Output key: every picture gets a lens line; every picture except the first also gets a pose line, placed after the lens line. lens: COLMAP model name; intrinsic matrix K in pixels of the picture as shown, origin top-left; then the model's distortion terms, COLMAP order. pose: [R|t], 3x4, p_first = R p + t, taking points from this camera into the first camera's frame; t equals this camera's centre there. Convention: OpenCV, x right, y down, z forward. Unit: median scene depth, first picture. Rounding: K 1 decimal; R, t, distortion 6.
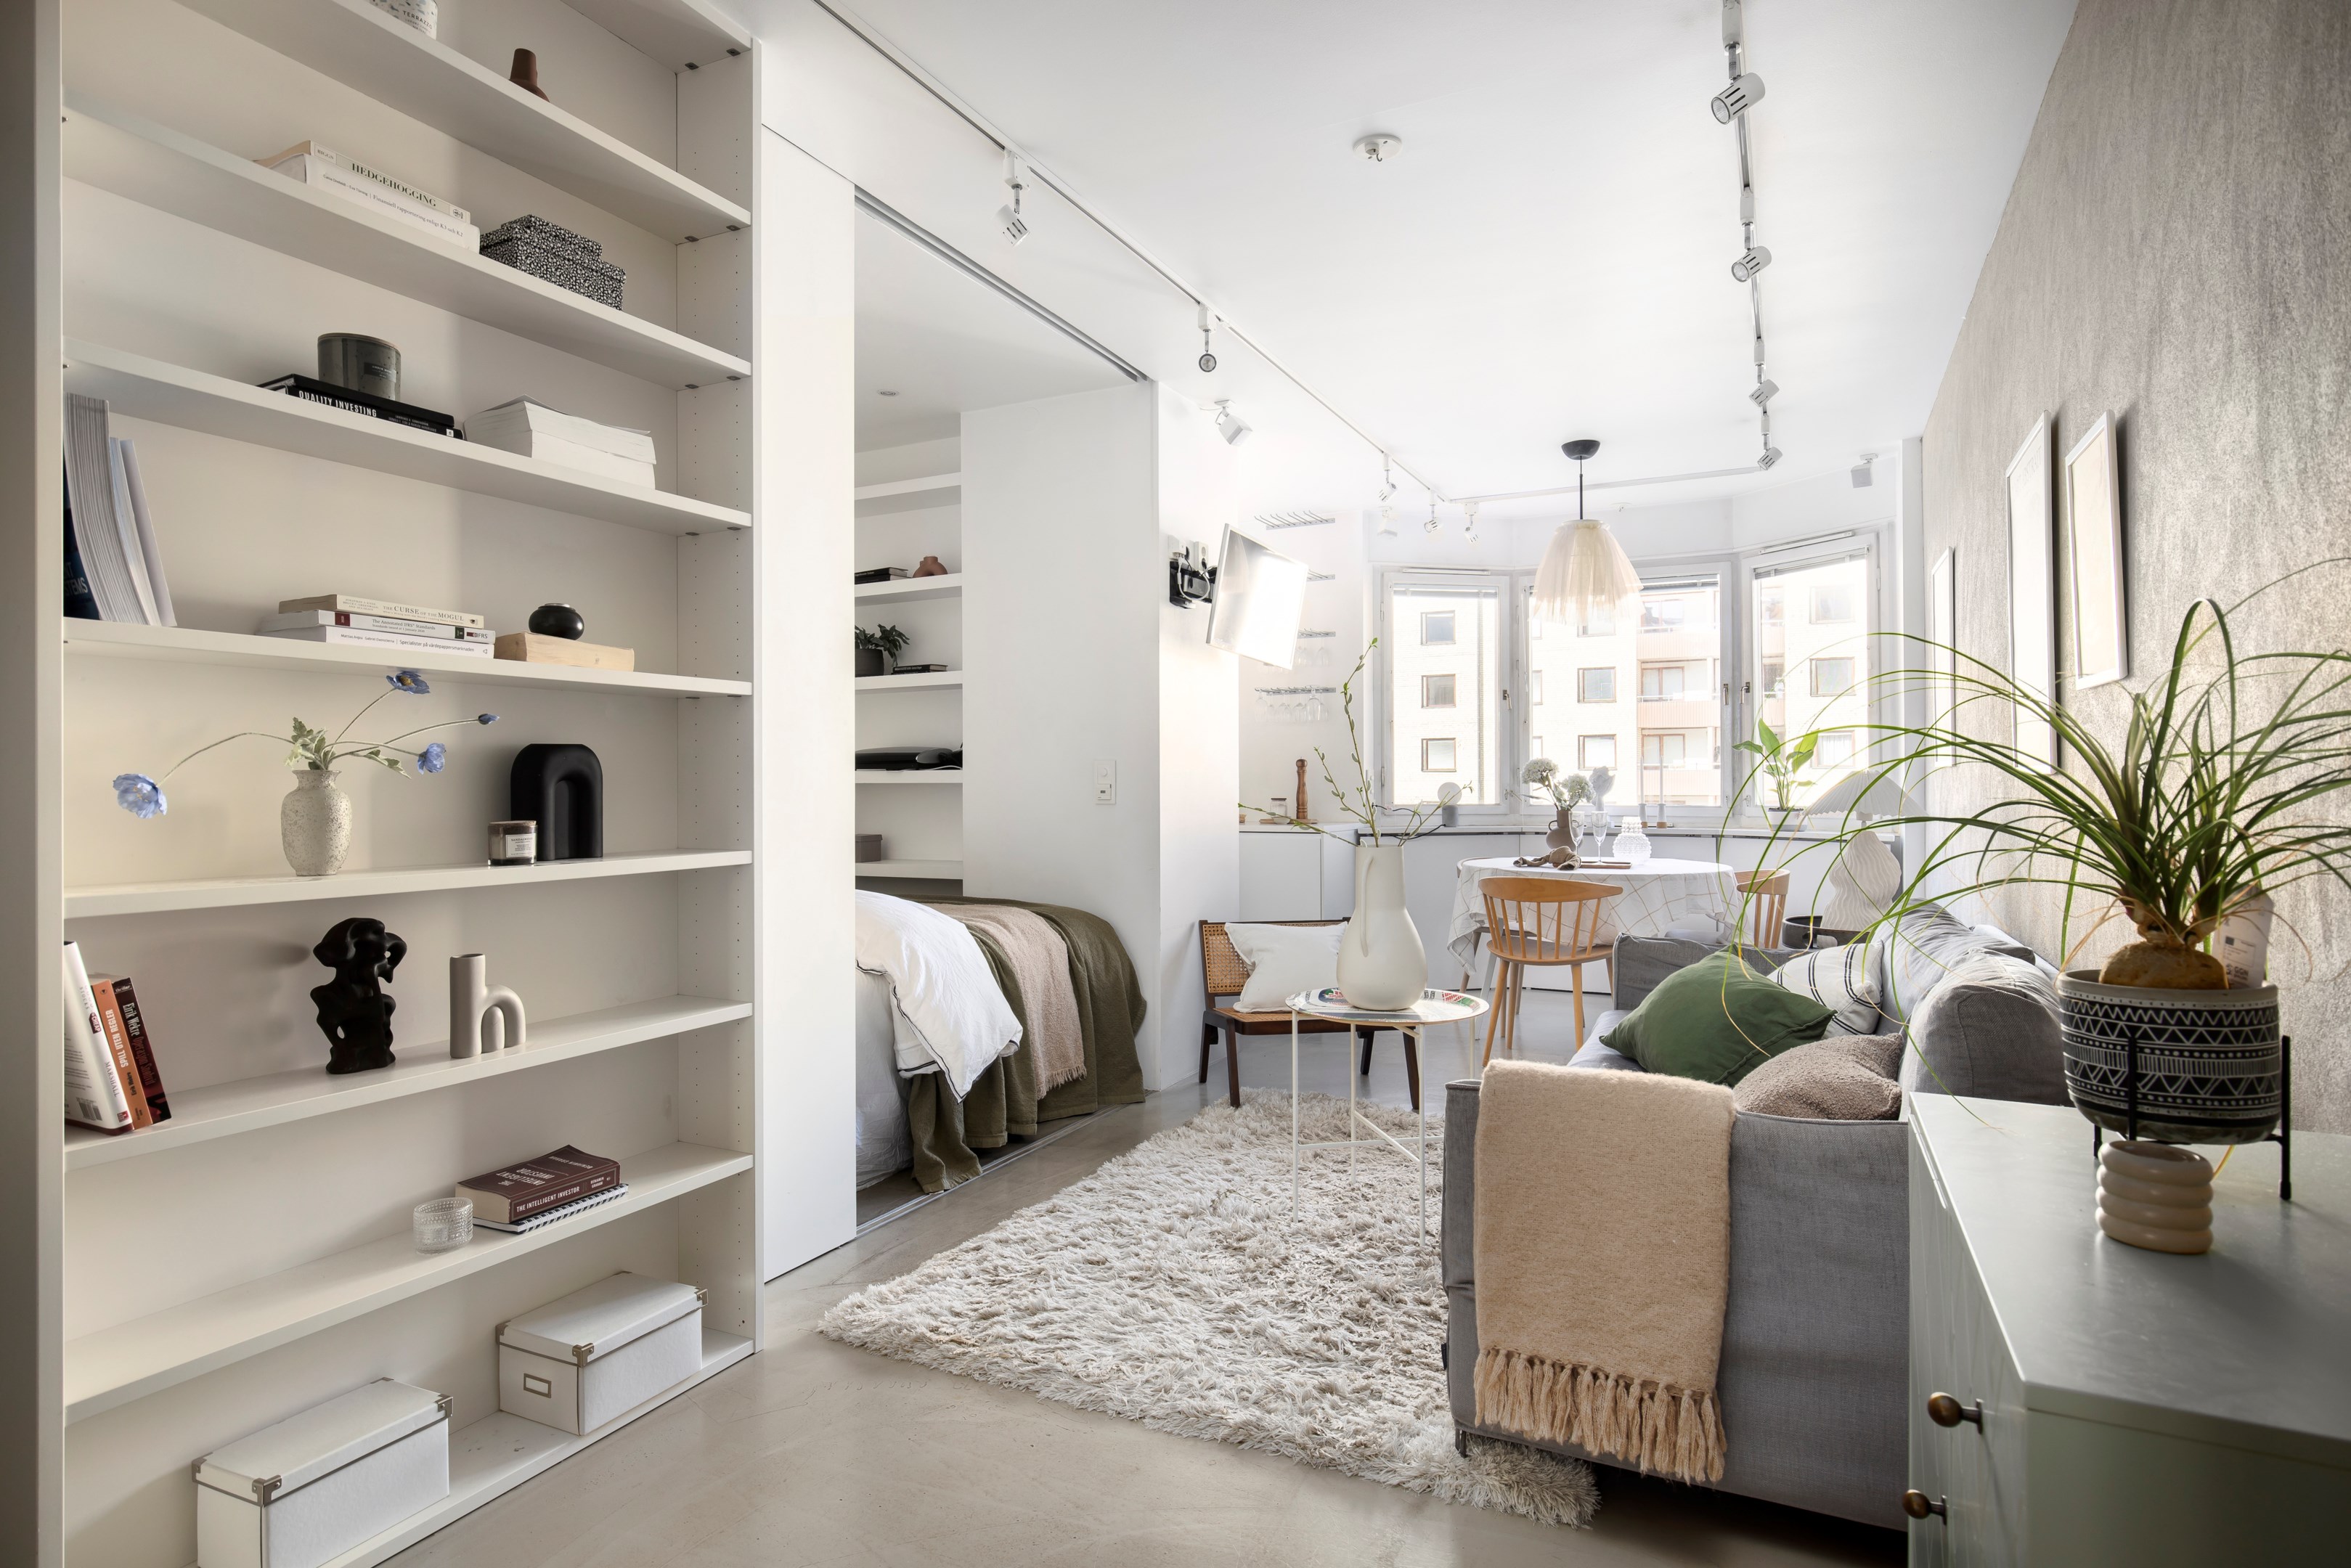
lens RADIAL K [[1279.5, 0, 1170.2], [0, 1279.5, 780.1], [0, 0, 1]] dist [0.003719, -0.000140]
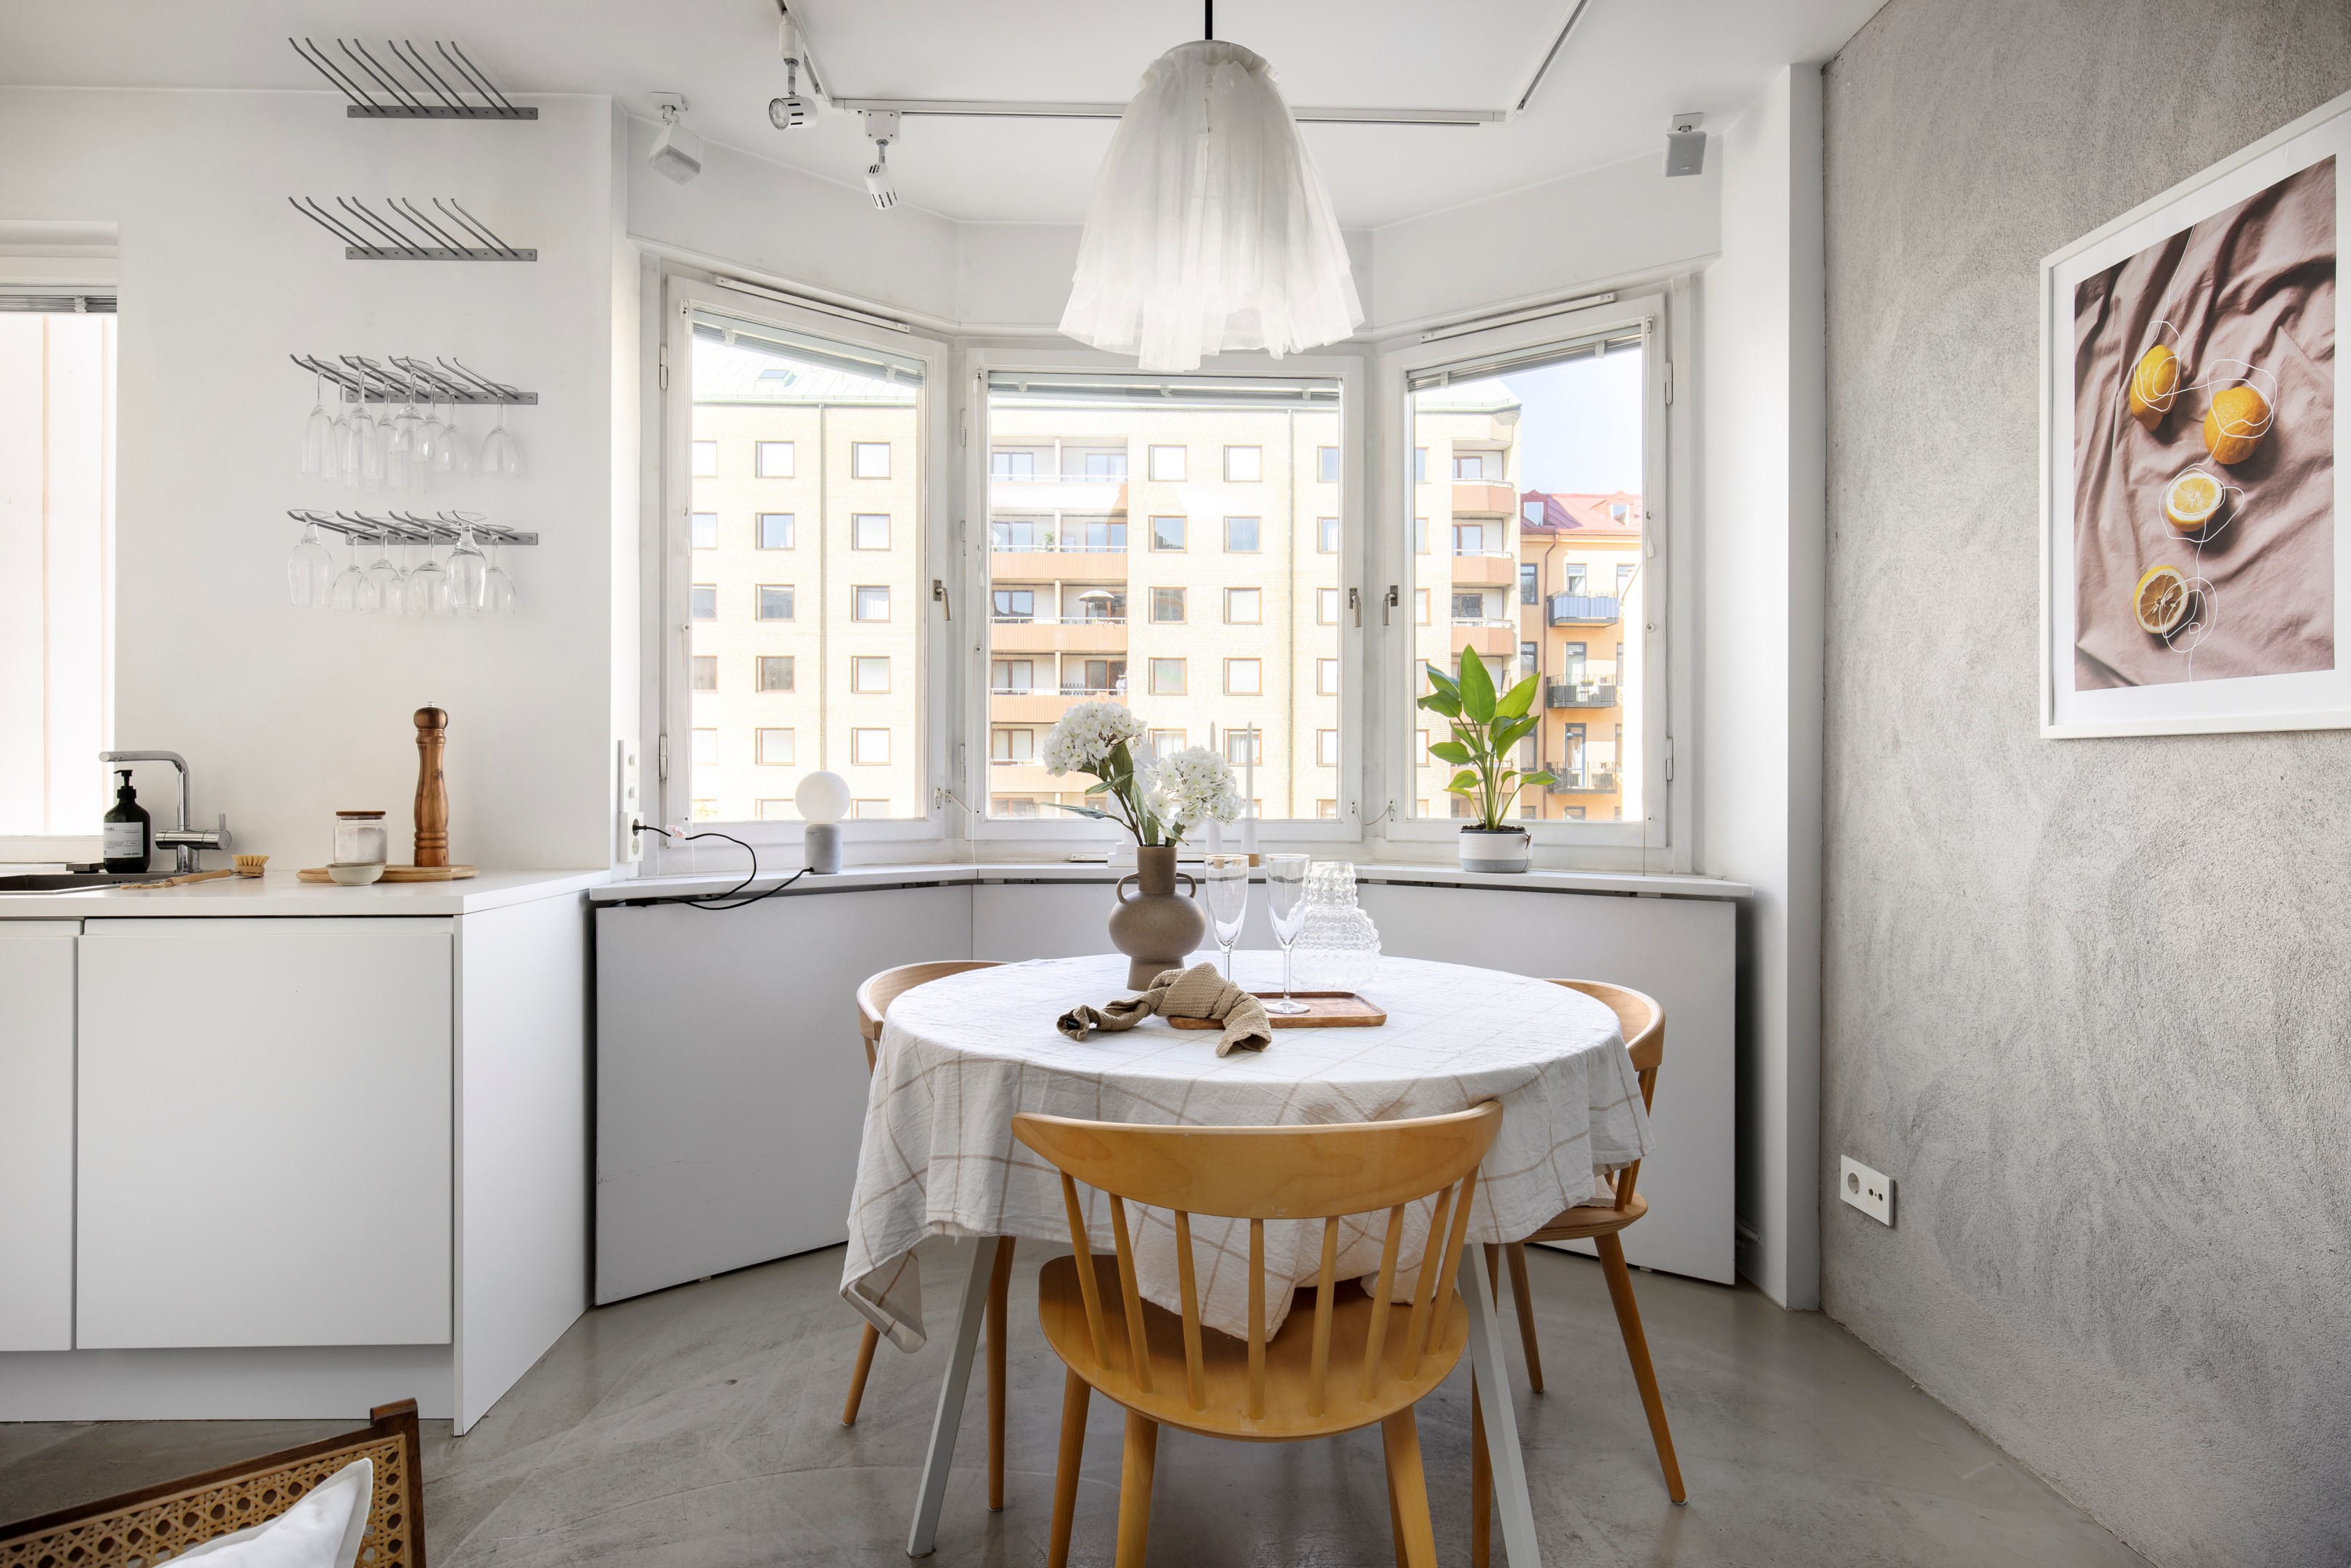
lens RADIAL K [[1279.5, 0, 1170.2], [0, 1279.5, 780.1], [0, 0, 1]] dist [0.003719, -0.000140]
pose [[0.873746, 0.002237, 0.486378, 0.108800], [-0.003738, 0.999991, 0.002116, 0.002917], [-0.486369, -0.003667, 0.873746, 0.559847]]
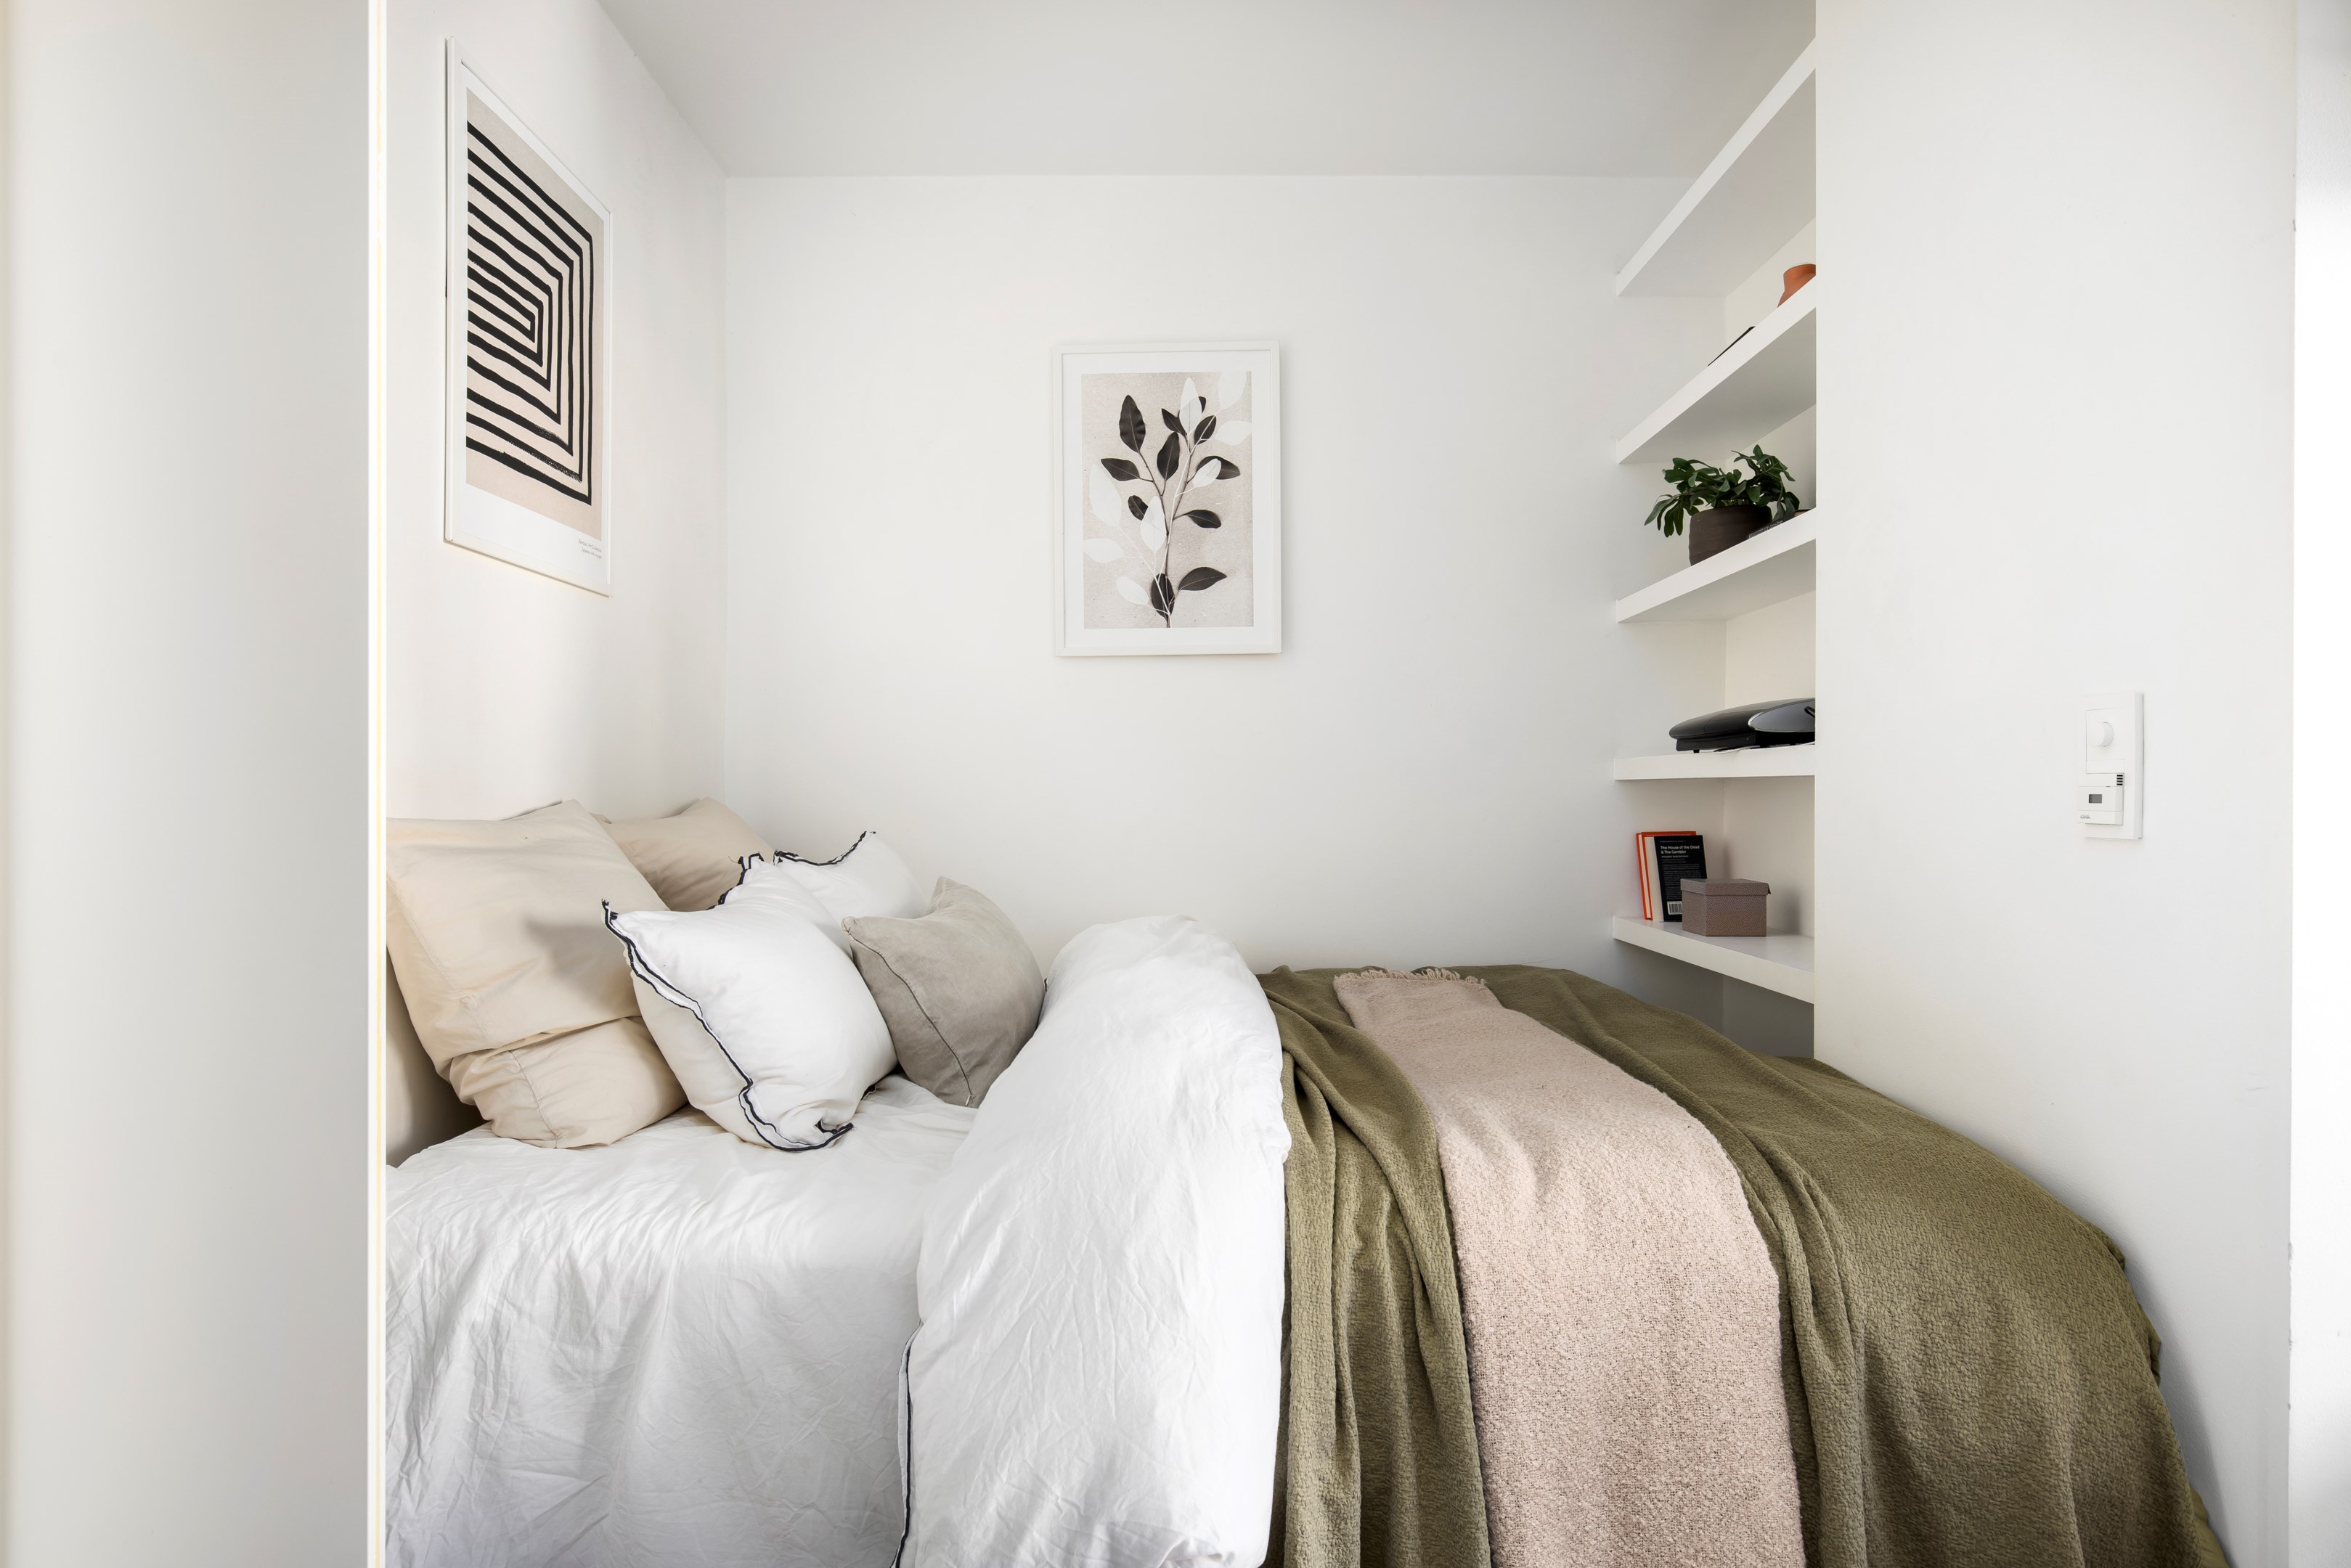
lens RADIAL K [[1279.5, 0, 1170.2], [0, 1279.5, 780.1], [0, 0, 1]] dist [0.003719, -0.000140]
pose [[0.442039, -0.007907, -0.896961, 0.143811], [-0.001147, 0.999955, -0.009380, 0.009558], [0.896995, 0.005176, 0.442010, 0.763082]]
